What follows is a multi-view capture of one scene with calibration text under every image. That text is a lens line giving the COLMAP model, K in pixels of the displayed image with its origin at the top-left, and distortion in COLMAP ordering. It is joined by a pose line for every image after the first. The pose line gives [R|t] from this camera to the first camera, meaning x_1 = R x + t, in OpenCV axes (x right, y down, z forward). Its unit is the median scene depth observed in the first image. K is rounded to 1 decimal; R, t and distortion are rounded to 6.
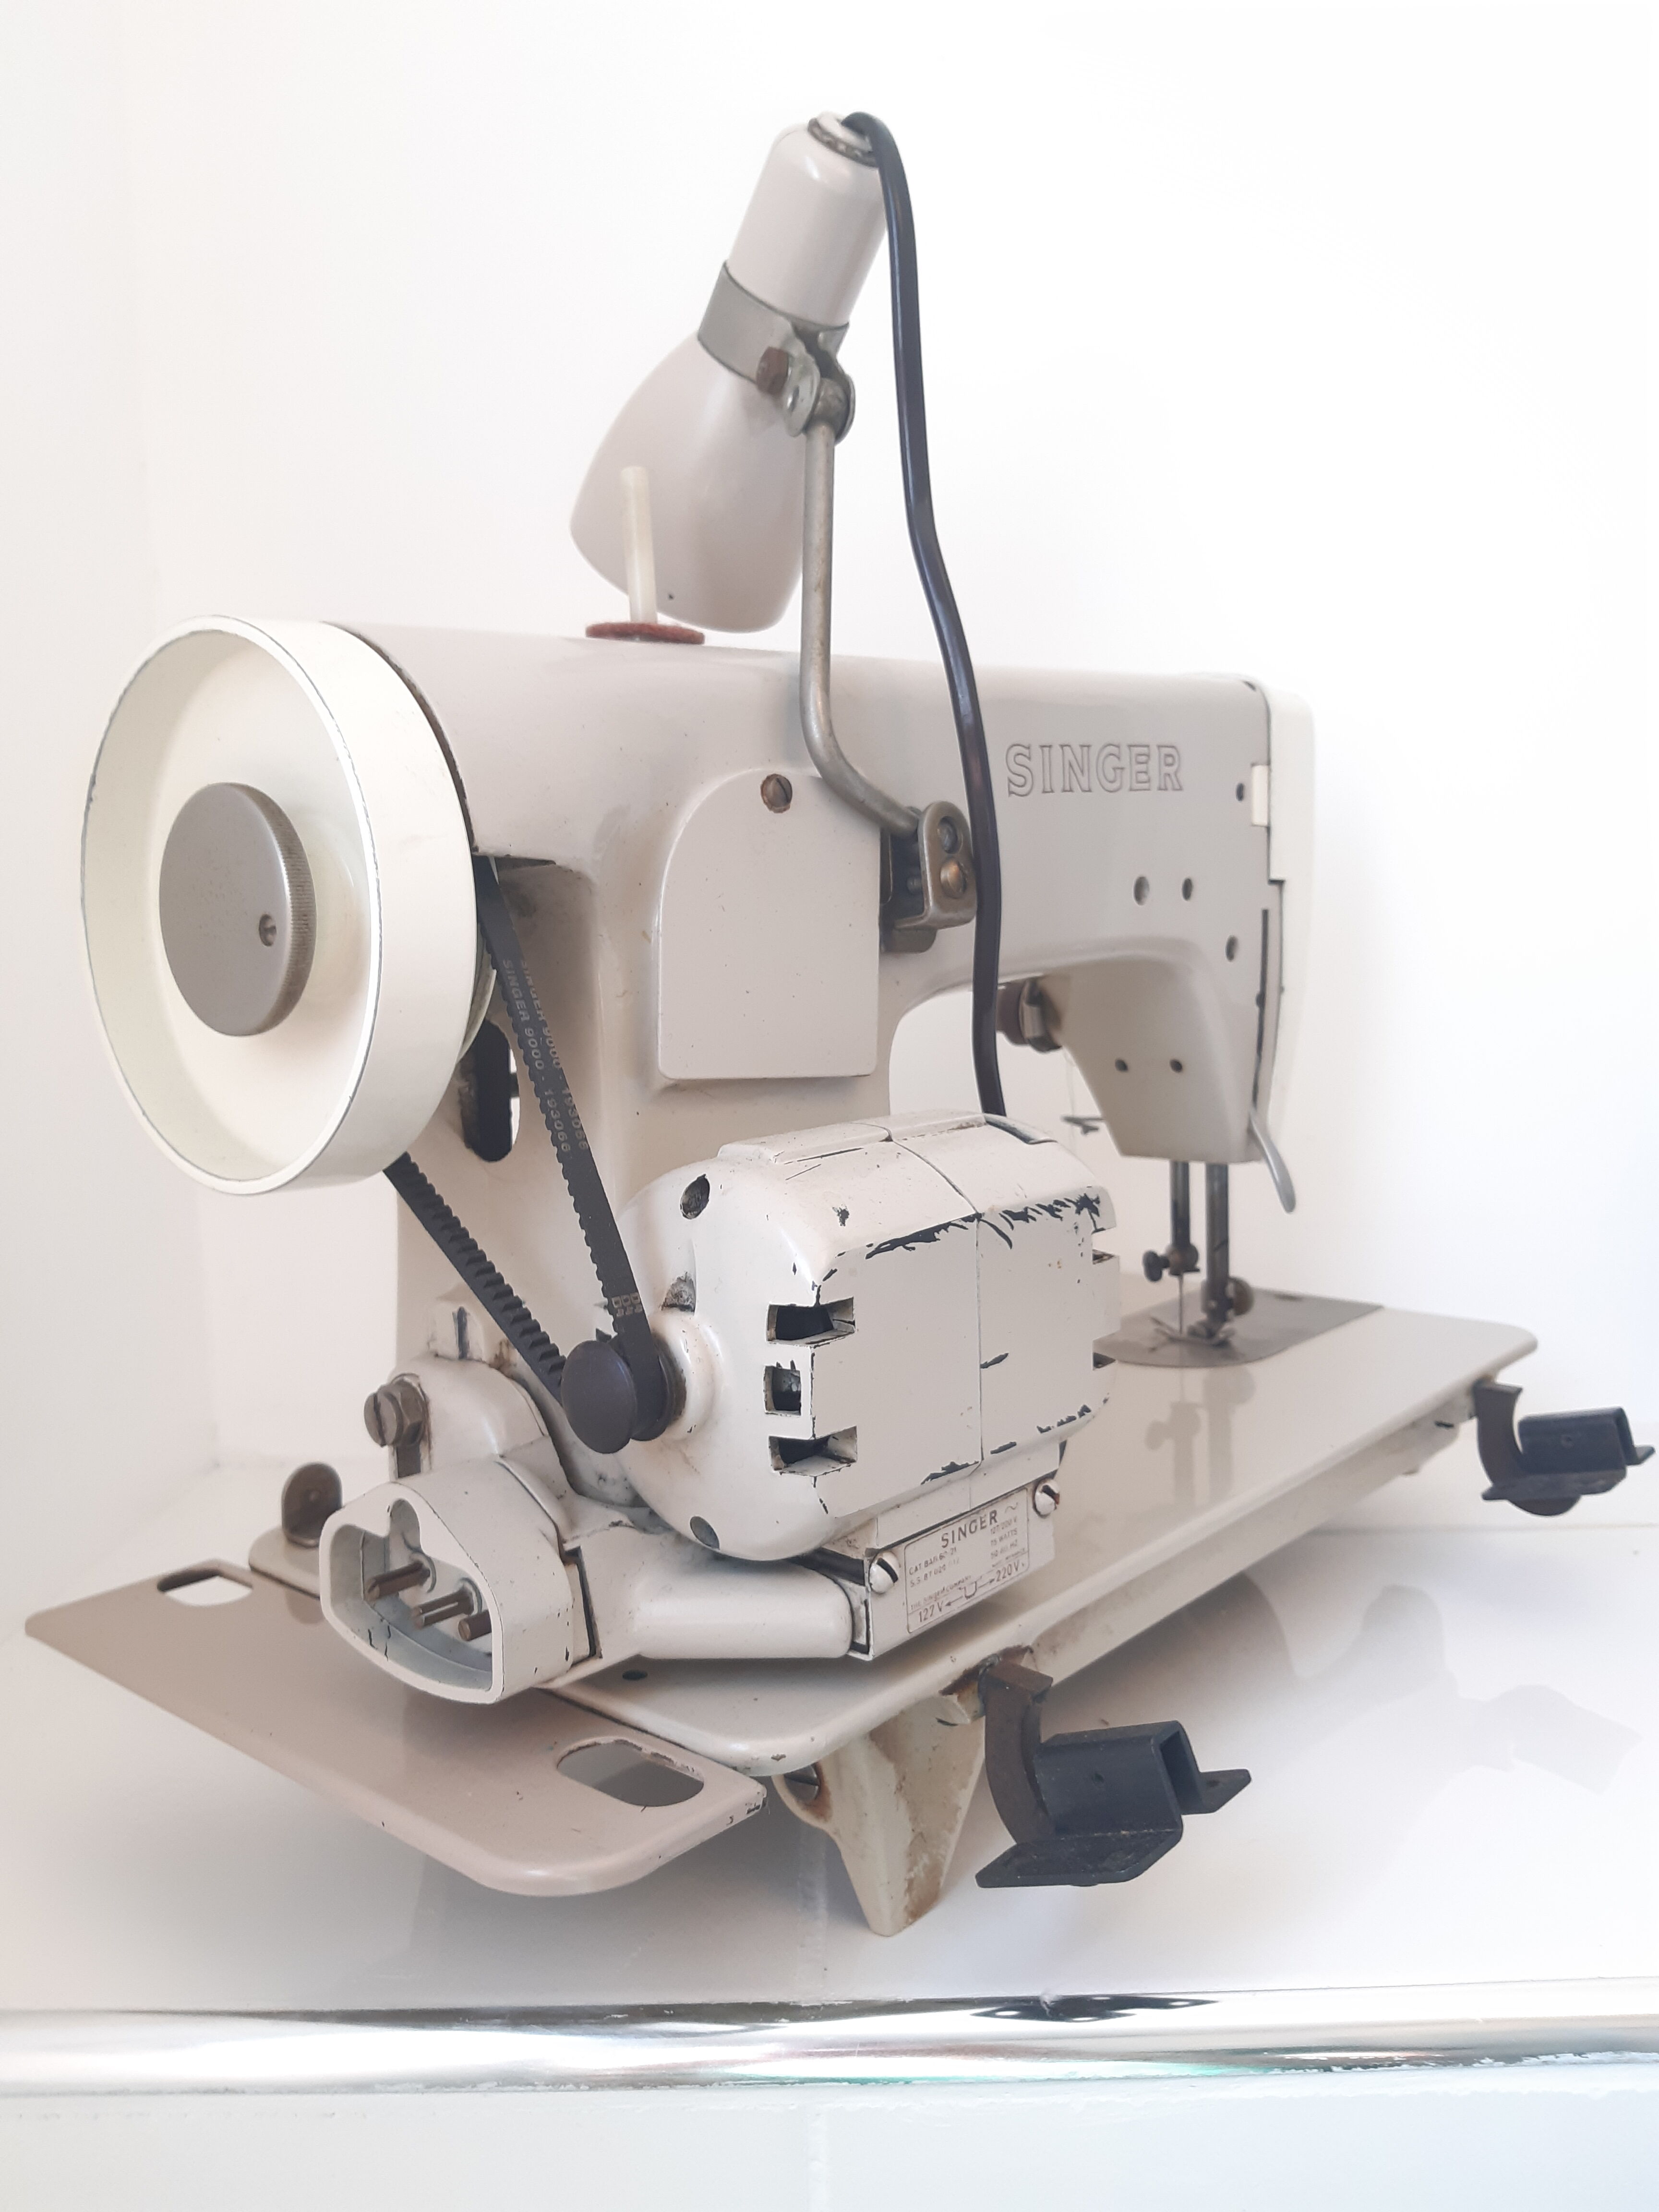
lens RADIAL K [[1816.9, 0, 859.4], [0, 1816.9, 1107.0], [0, 0, 1]] dist [0.105015, -0.250176]
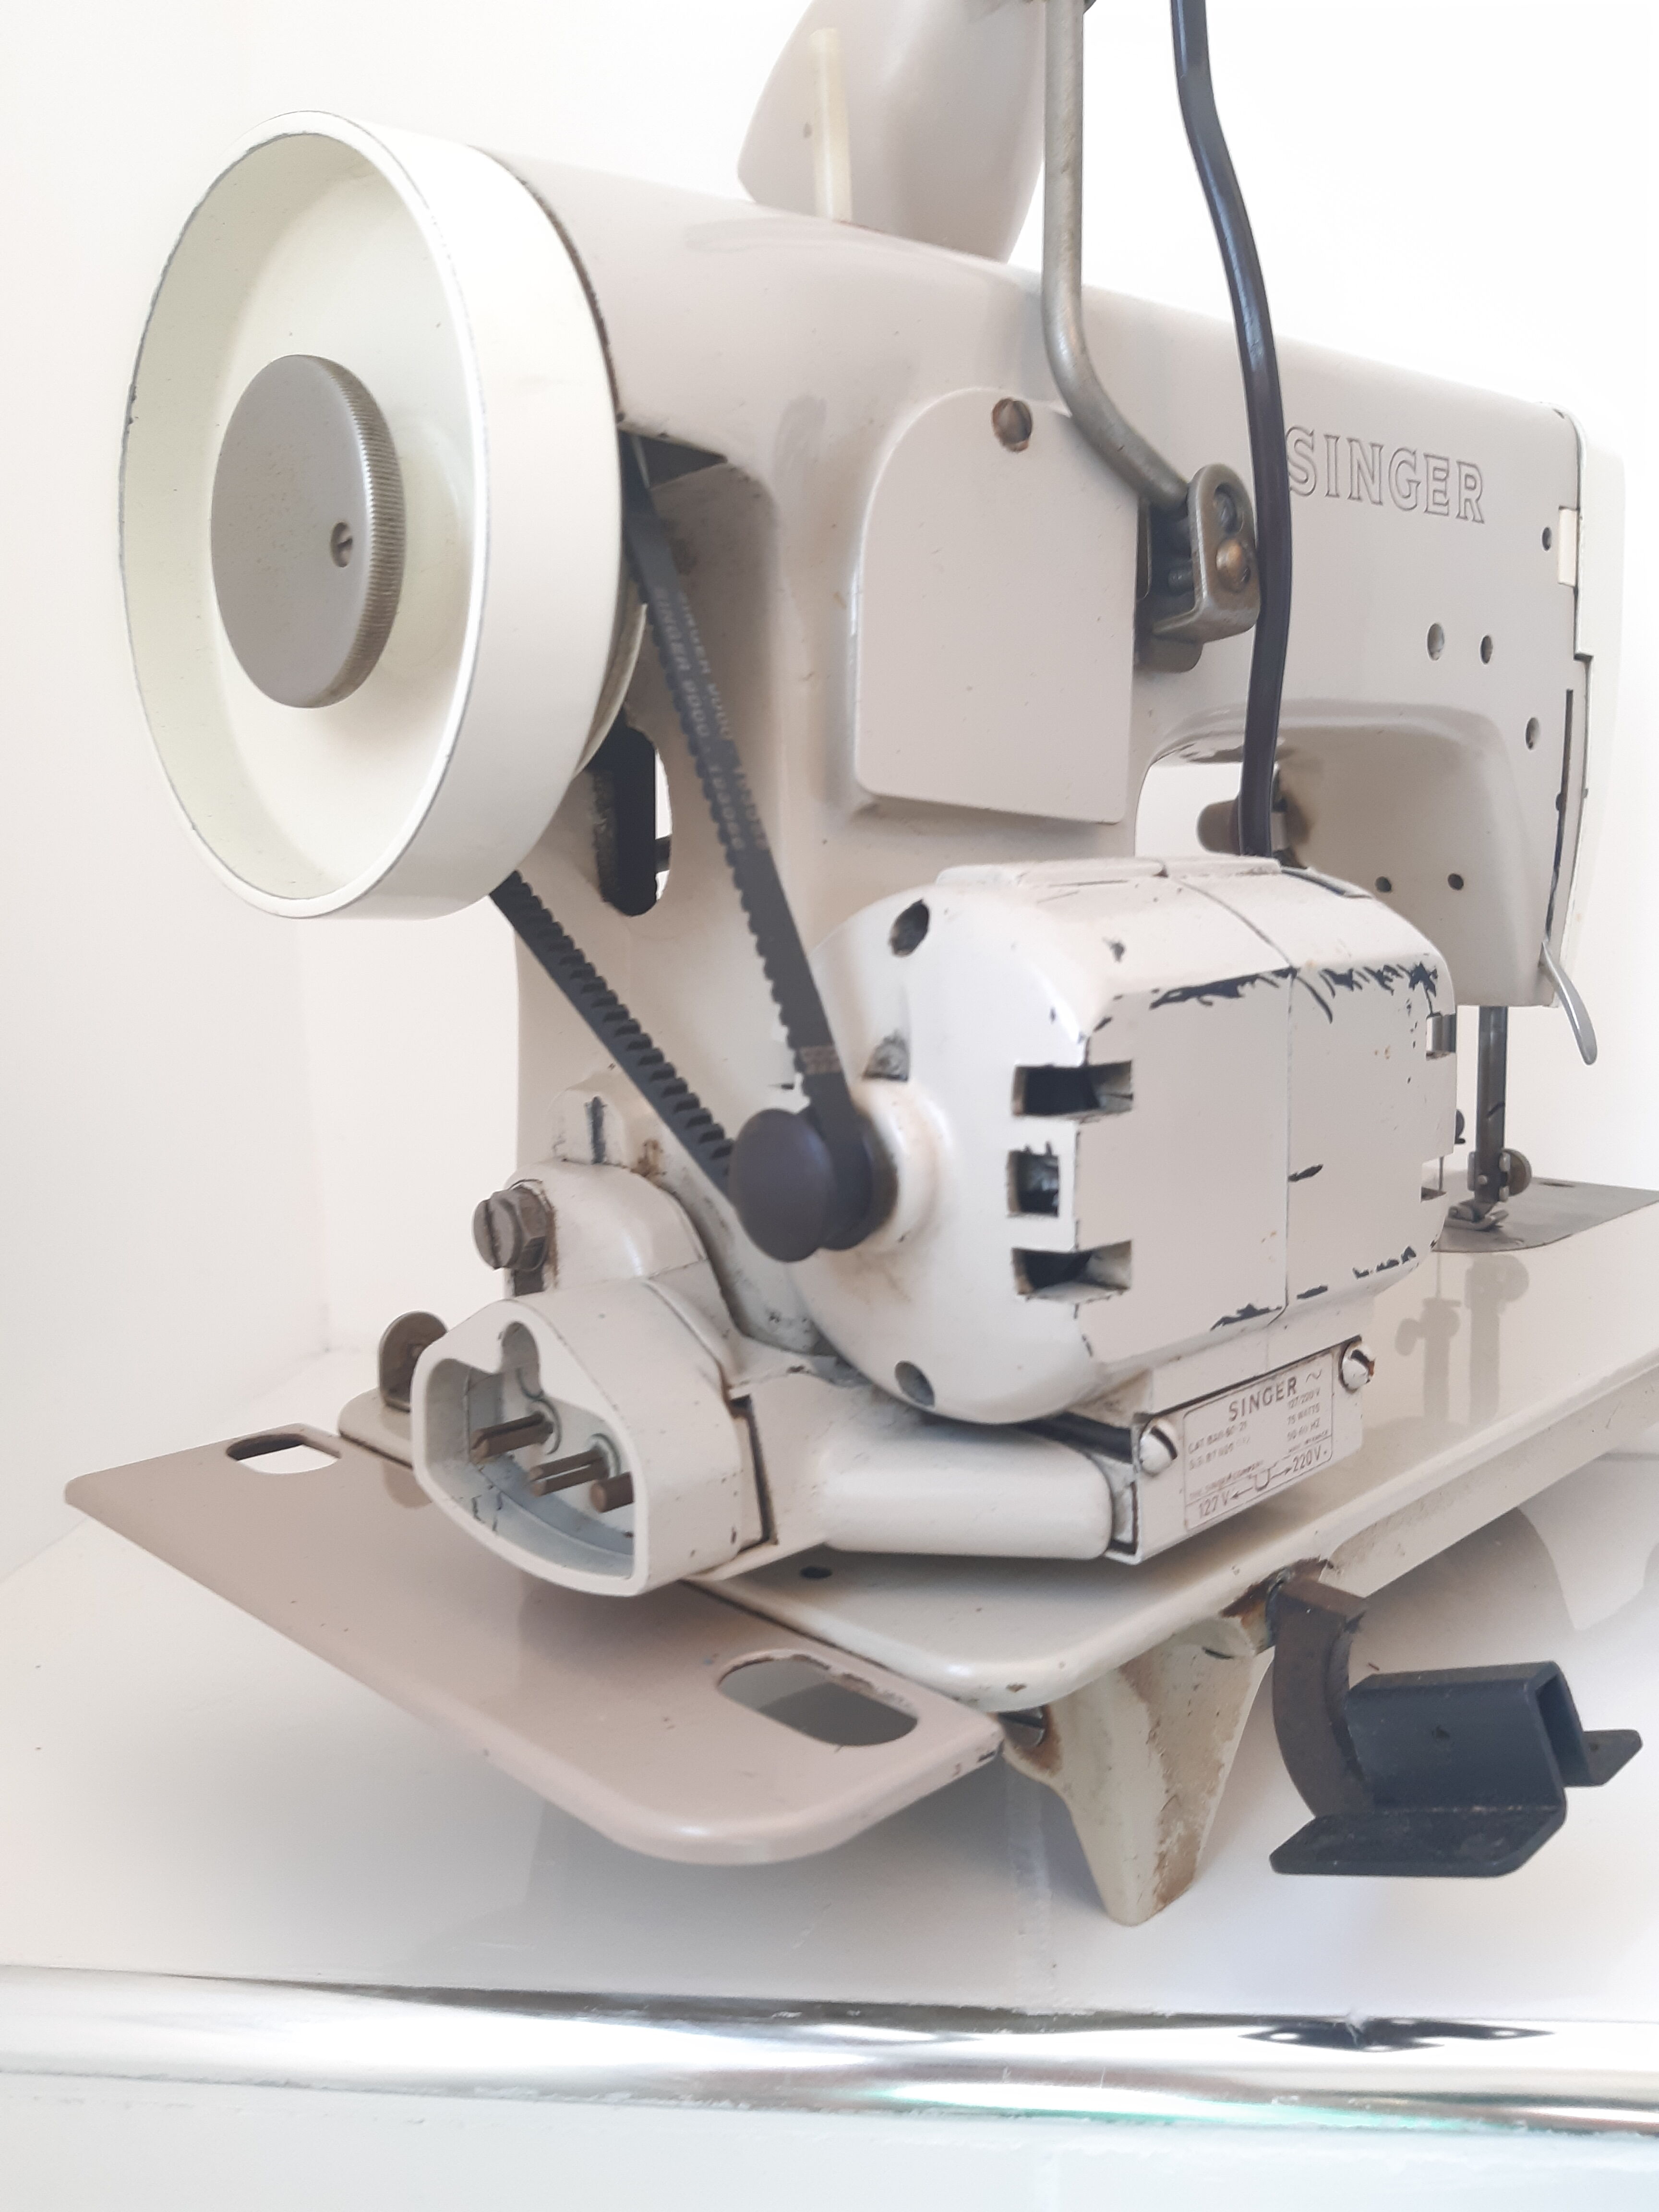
lens RADIAL K [[1816.1, 0, 829.5], [0, 1816.1, 1106.0], [0, 0, 1]] dist [0.129355, -0.314998]
pose [[0.996322, 0.015944, -0.084191, -0.055834], [-0.013547, 0.999489, 0.028966, 0.093735], [0.084610, -0.027719, 0.996029, 0.246975]]
